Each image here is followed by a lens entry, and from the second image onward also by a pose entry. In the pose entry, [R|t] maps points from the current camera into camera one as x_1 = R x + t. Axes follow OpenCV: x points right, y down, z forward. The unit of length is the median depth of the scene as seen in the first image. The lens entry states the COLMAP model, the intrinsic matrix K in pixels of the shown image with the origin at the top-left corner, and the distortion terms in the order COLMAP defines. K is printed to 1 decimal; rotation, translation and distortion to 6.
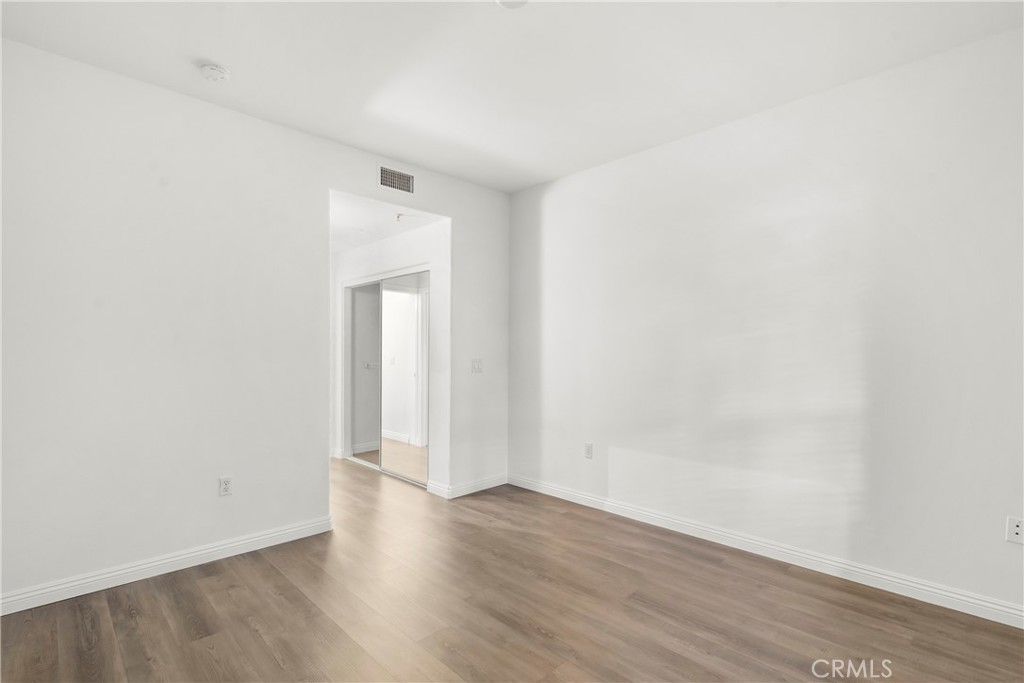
lens RADIAL K [[467.2, 0, 510.1], [0, 467.2, 356.4], [0, 0, 1]] dist [-0.003064, 0.002977]
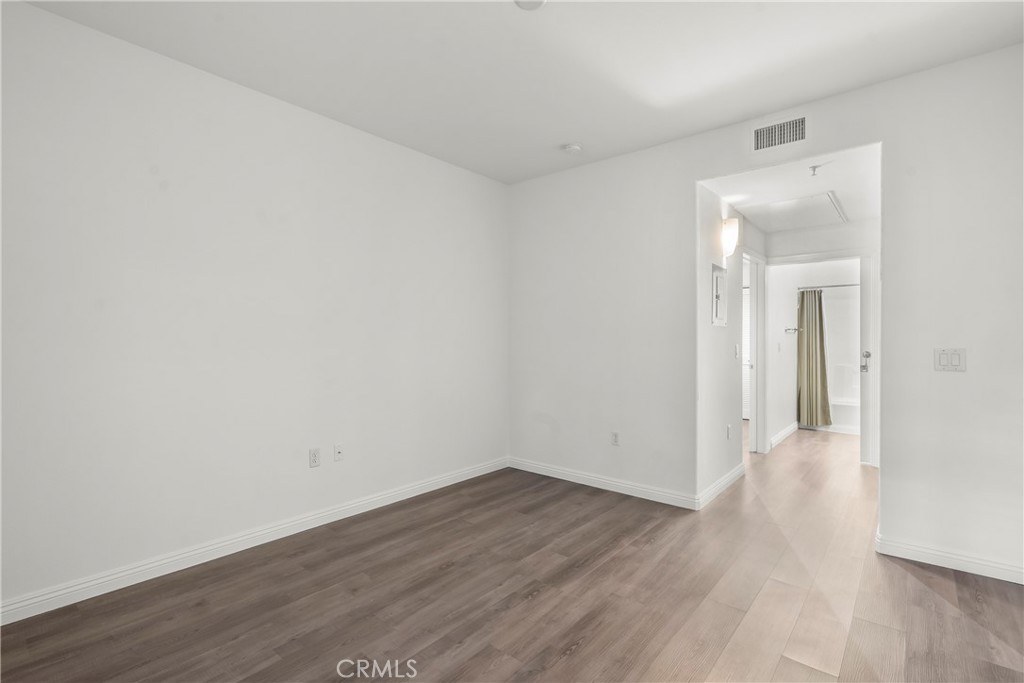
lens RADIAL K [[467.2, 0, 526.3], [0, 467.2, 341.4], [0, 0, 1]] dist [-0.003064, 0.002977]
pose [[0.131476, 0.005434, -0.991304, 0.550095], [-0.005216, 0.999975, 0.004789, -0.005522], [0.991306, 0.004541, 0.131501, 0.452882]]
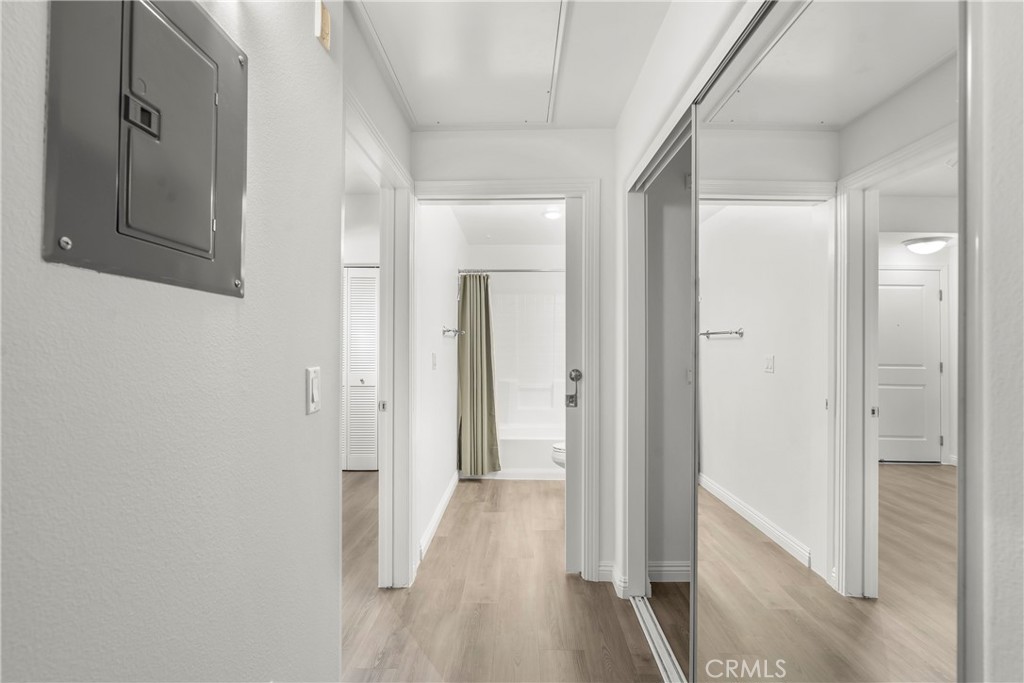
lens RADIAL K [[467.2, 0, 508.5], [0, 467.2, 344.2], [0, 0, 1]] dist [-0.003064, 0.002977]
pose [[0.712006, 0.001161, -0.702173, -0.225421], [-0.008175, 0.999945, -0.006636, -0.010047], [0.702126, 0.010465, 0.711976, 1.008286]]
